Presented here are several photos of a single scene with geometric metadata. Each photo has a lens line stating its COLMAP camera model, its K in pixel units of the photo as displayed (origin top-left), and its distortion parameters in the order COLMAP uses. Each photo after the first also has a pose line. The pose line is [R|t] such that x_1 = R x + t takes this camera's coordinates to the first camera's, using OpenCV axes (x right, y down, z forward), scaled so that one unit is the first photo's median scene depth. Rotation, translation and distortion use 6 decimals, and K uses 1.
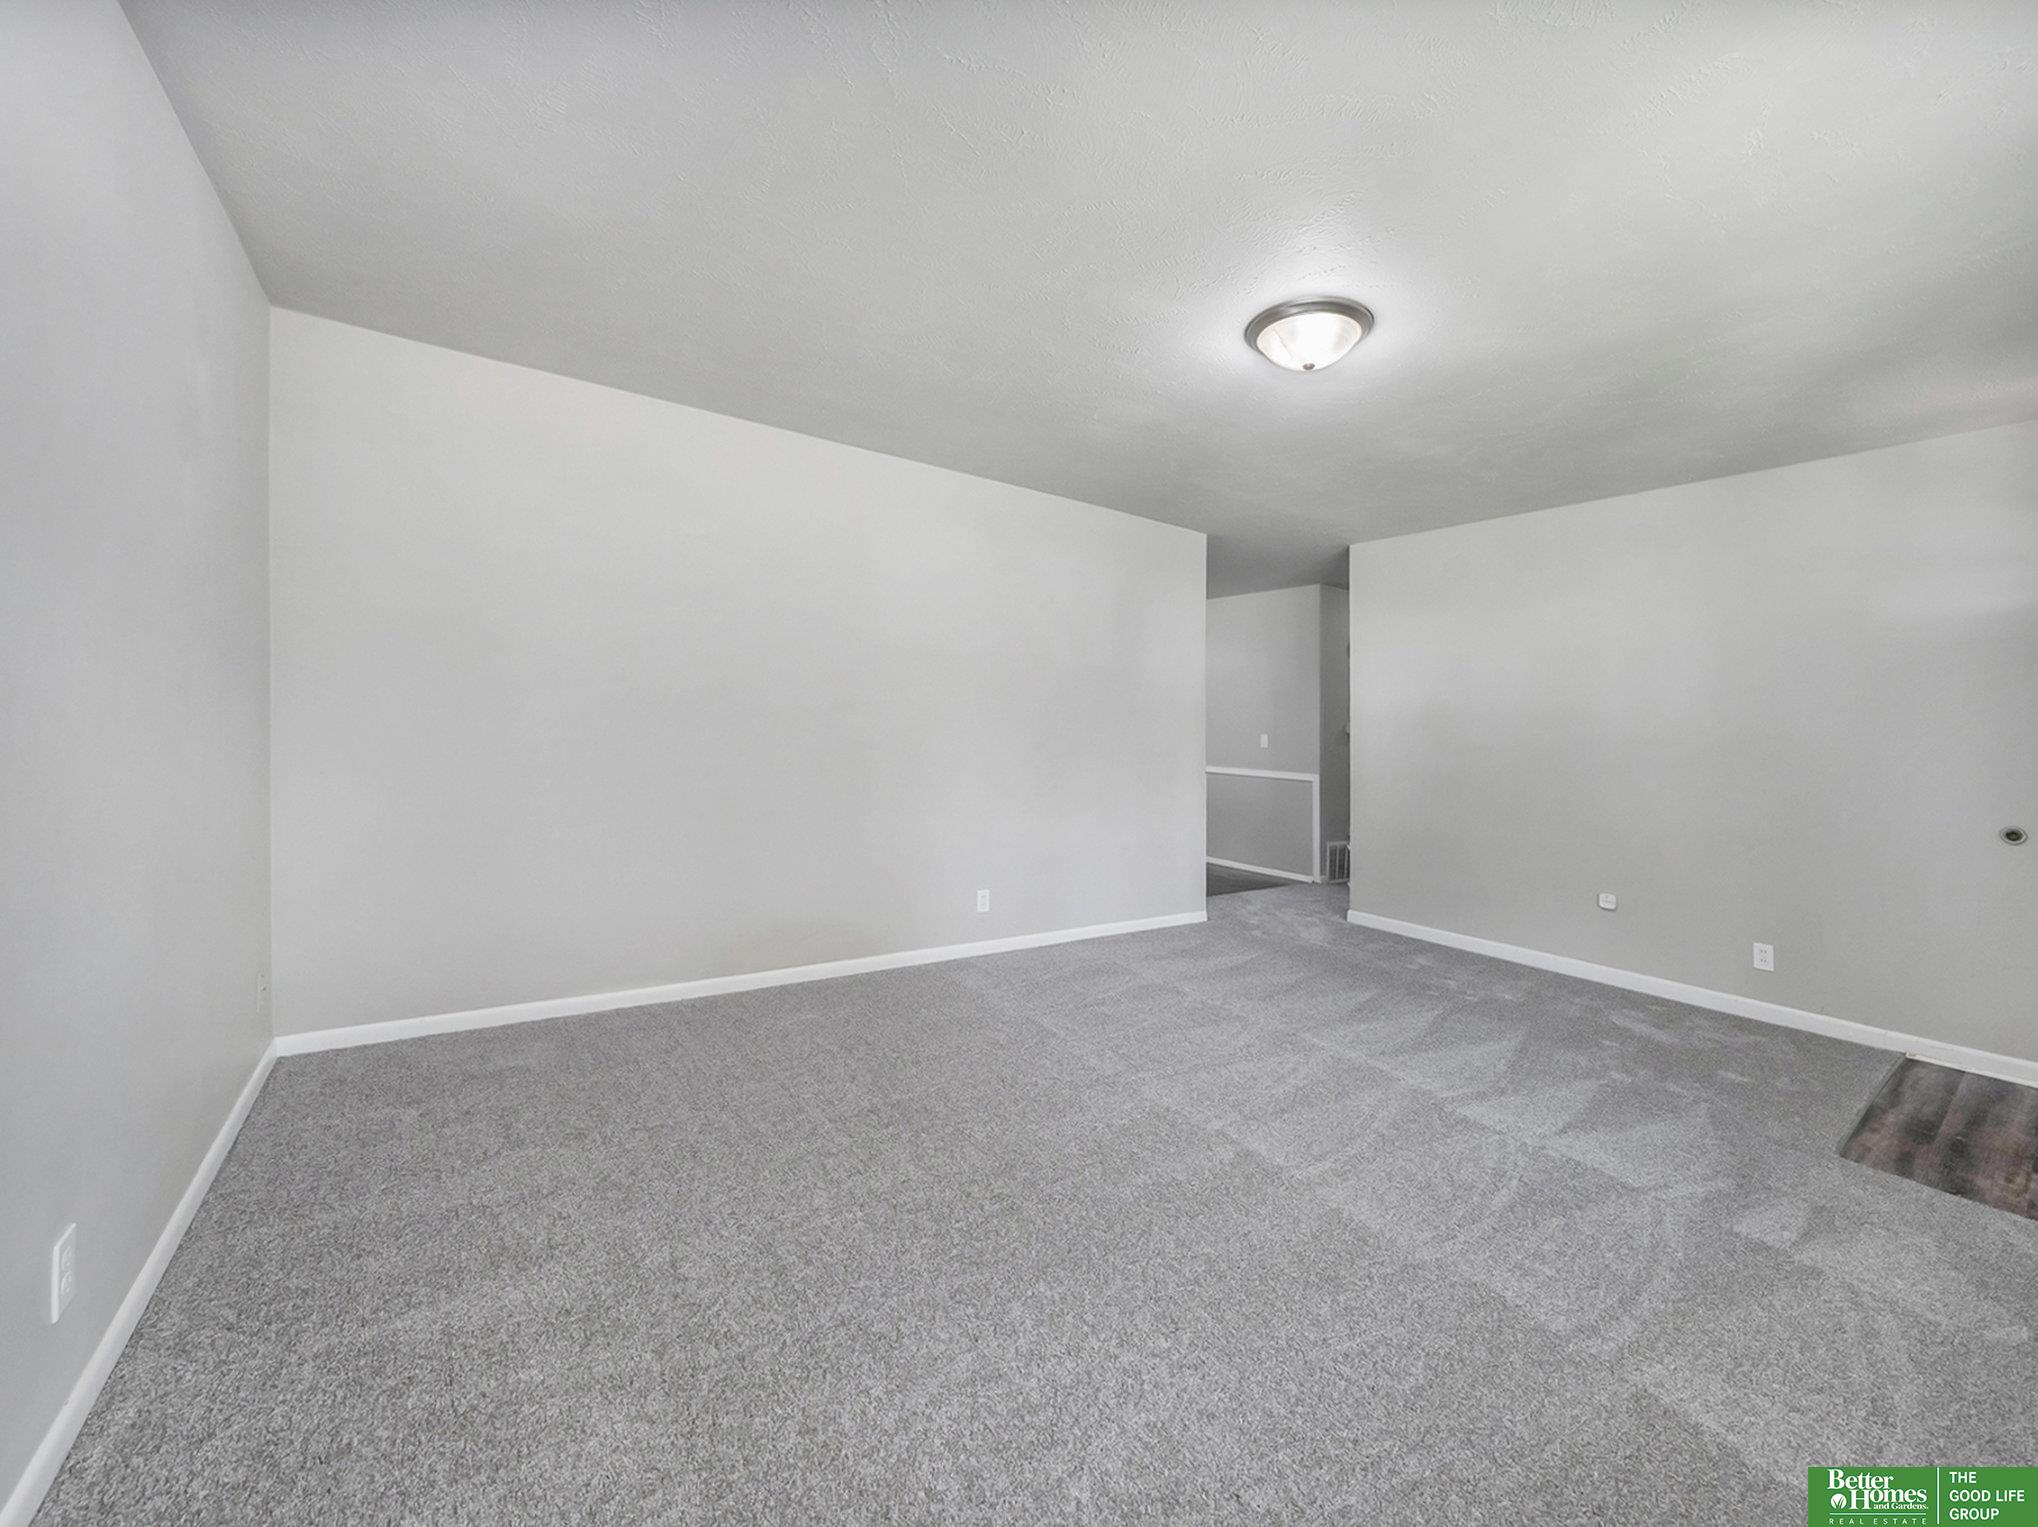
lens RADIAL K [[799.0, 0, 1019.0], [0, 799.0, 763.5], [0, 0, 1]] dist [-0.033893, 0.008303]
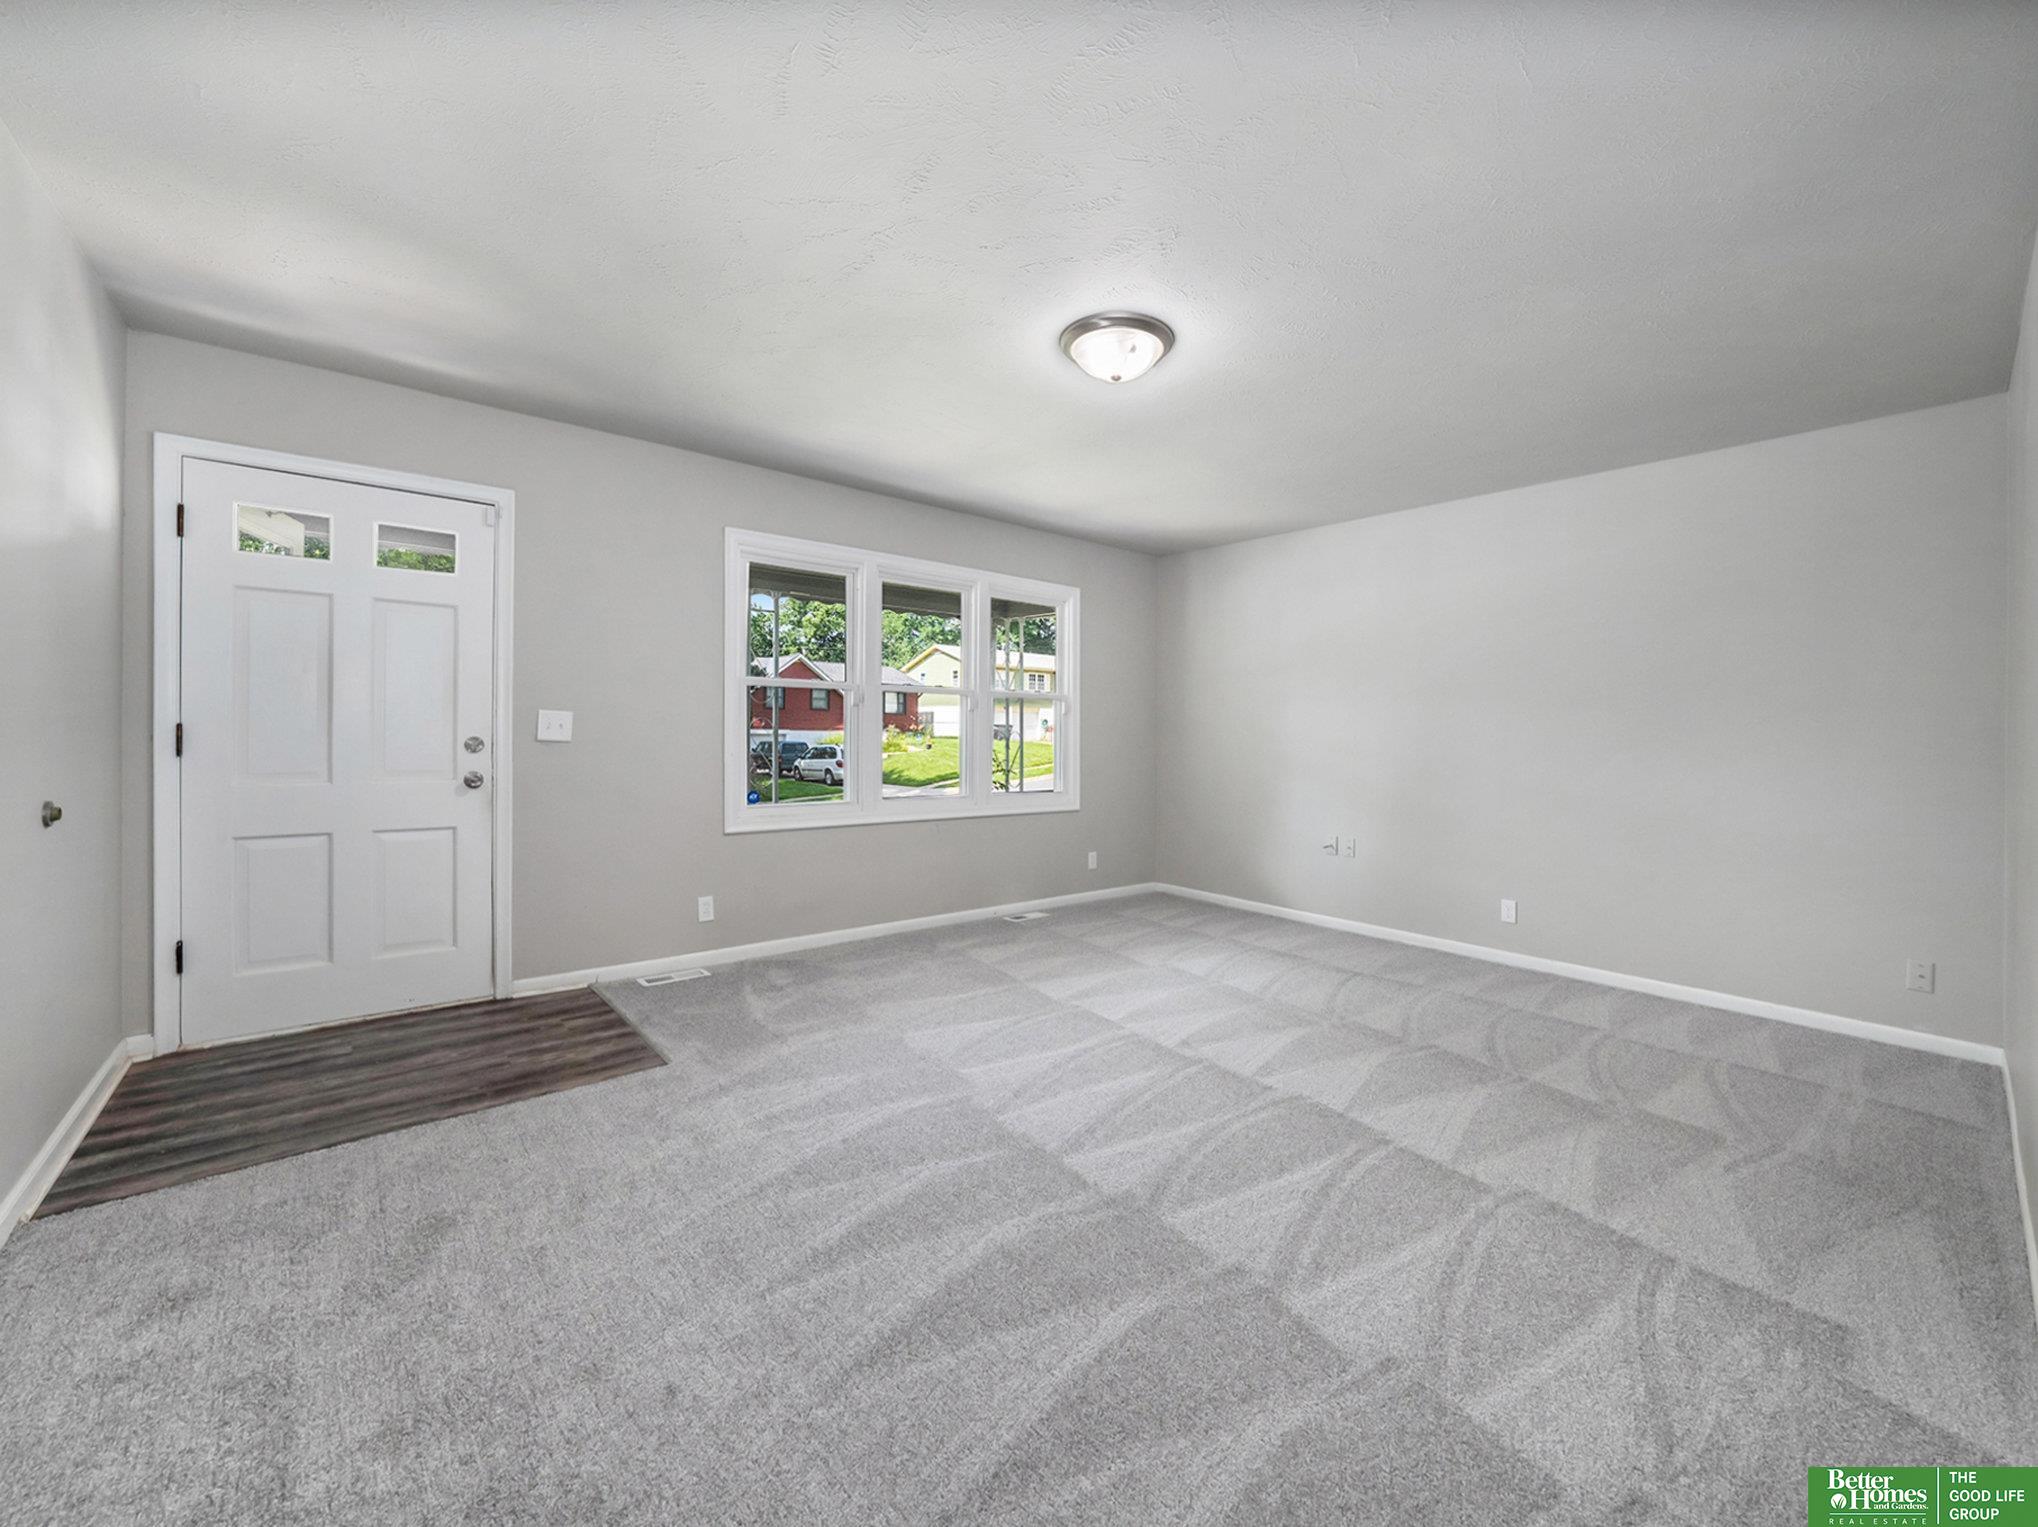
lens RADIAL K [[818.5, 0, 1036.1], [0, 818.5, 741.0], [0, 0, 1]] dist [-0.017902, -0.000044]
pose [[-0.995681, -0.045954, -0.080664, 0.504267], [-0.050582, 0.997132, 0.056291, -0.058480], [0.077845, 0.060128, -0.995151, 1.783995]]
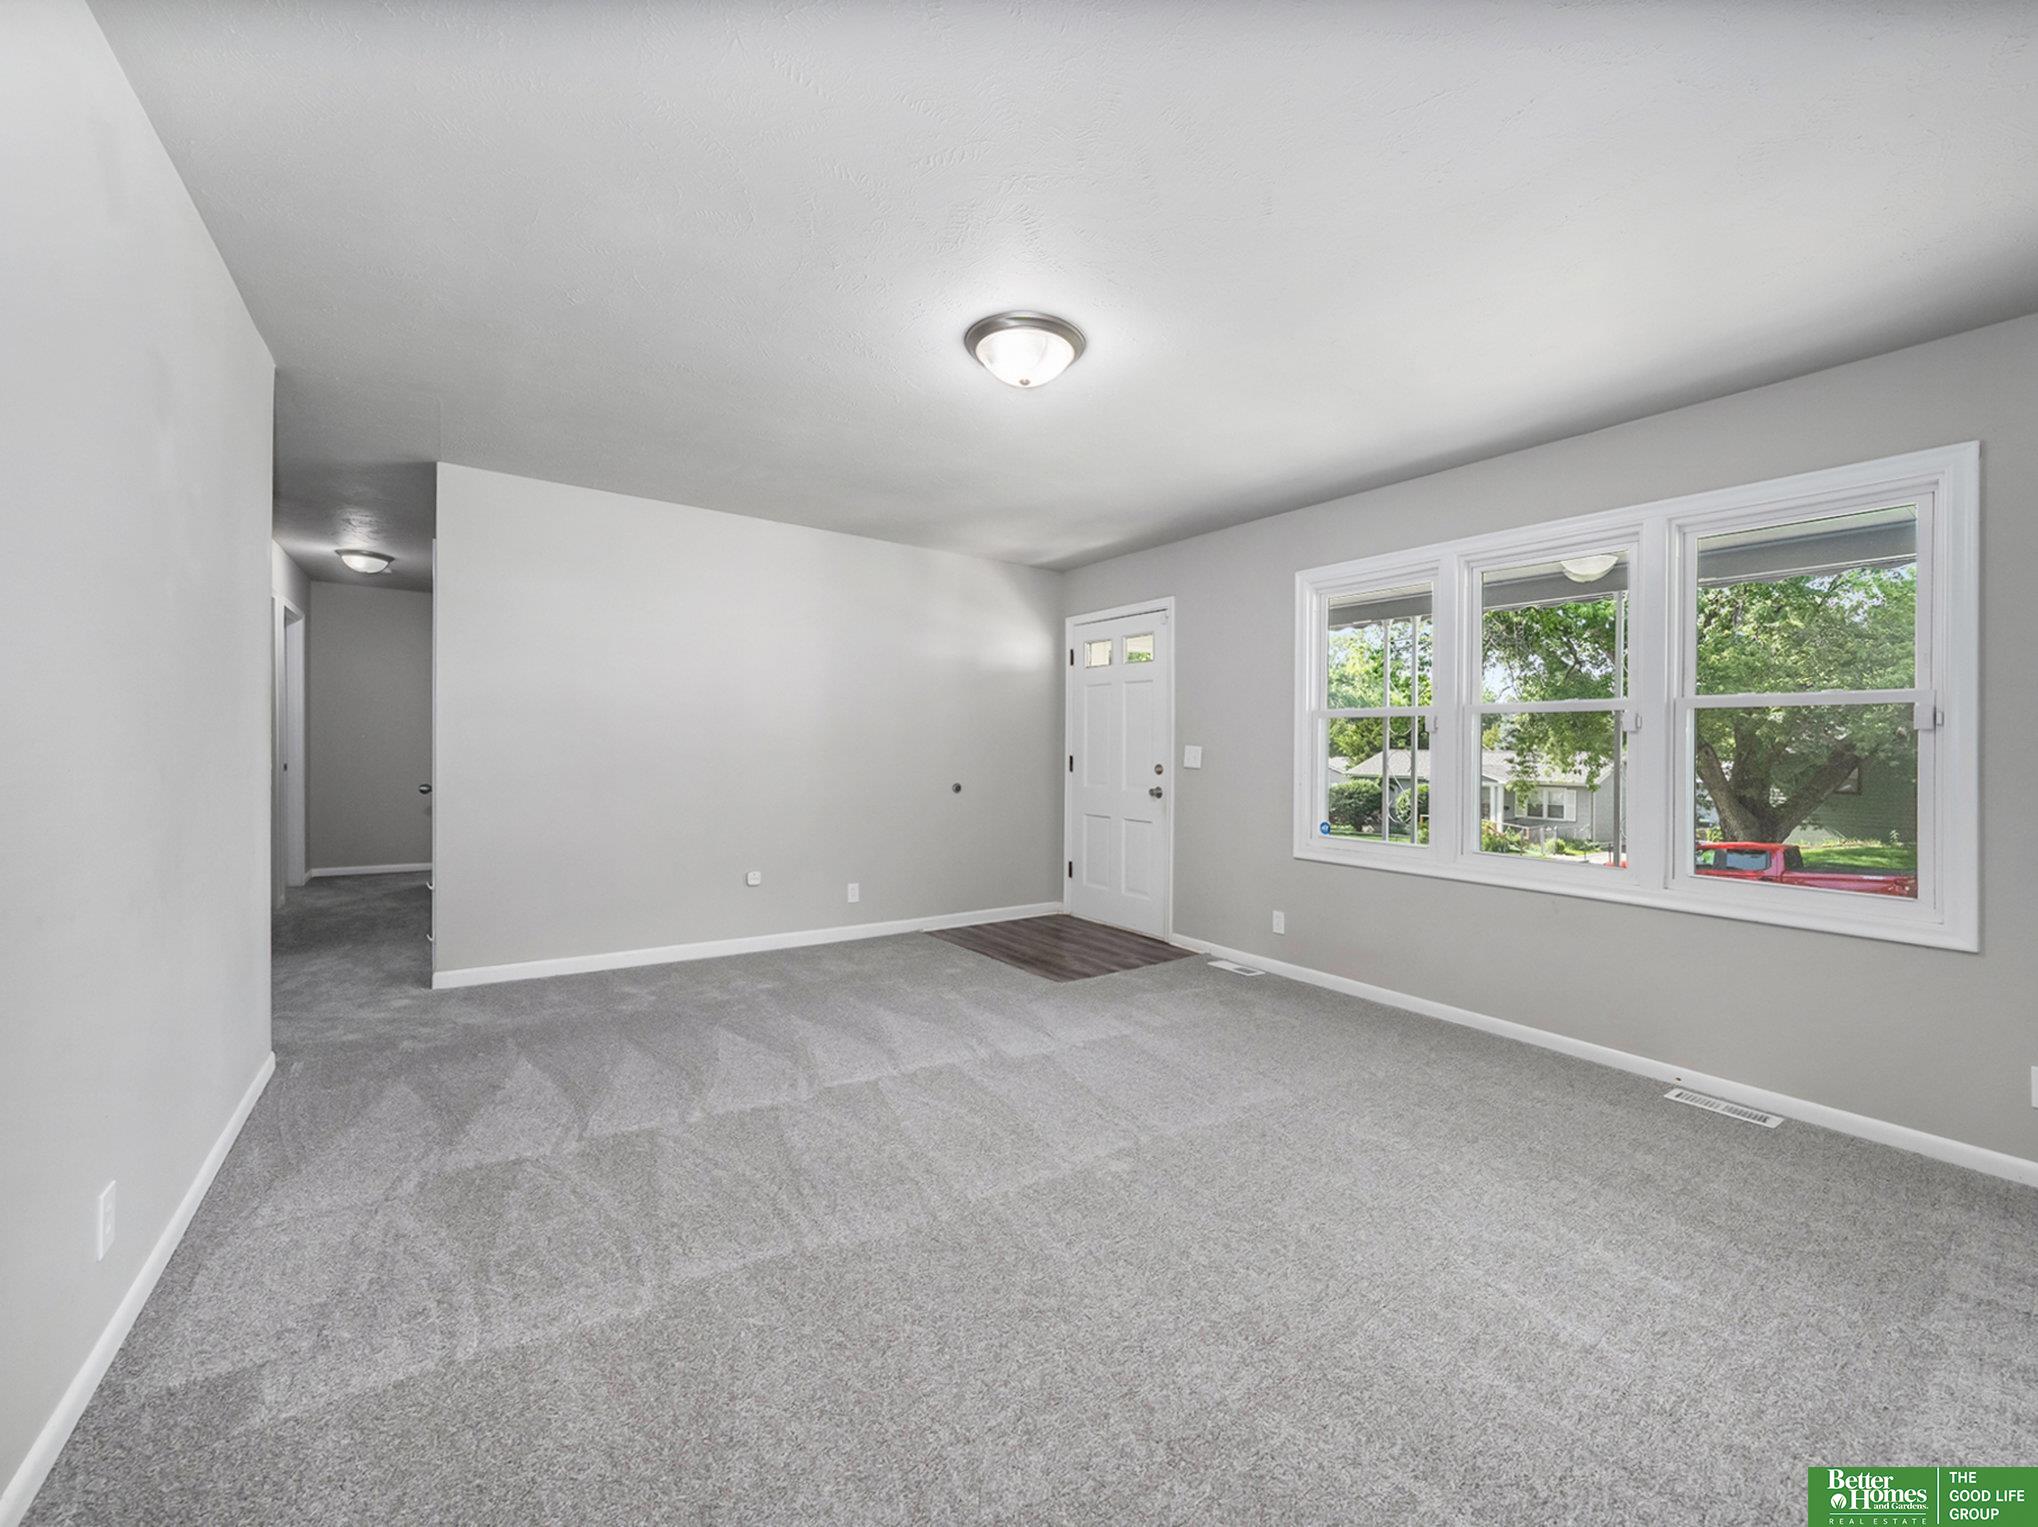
lens RADIAL K [[818.5, 0, 1036.1], [0, 818.5, 741.0], [0, 0, 1]] dist [-0.017902, -0.000044]
pose [[-0.029440, -0.023238, 0.999296, -0.586441], [0.018115, 0.999553, 0.023778, -0.056681], [-0.999402, 0.018803, -0.029006, 0.875599]]
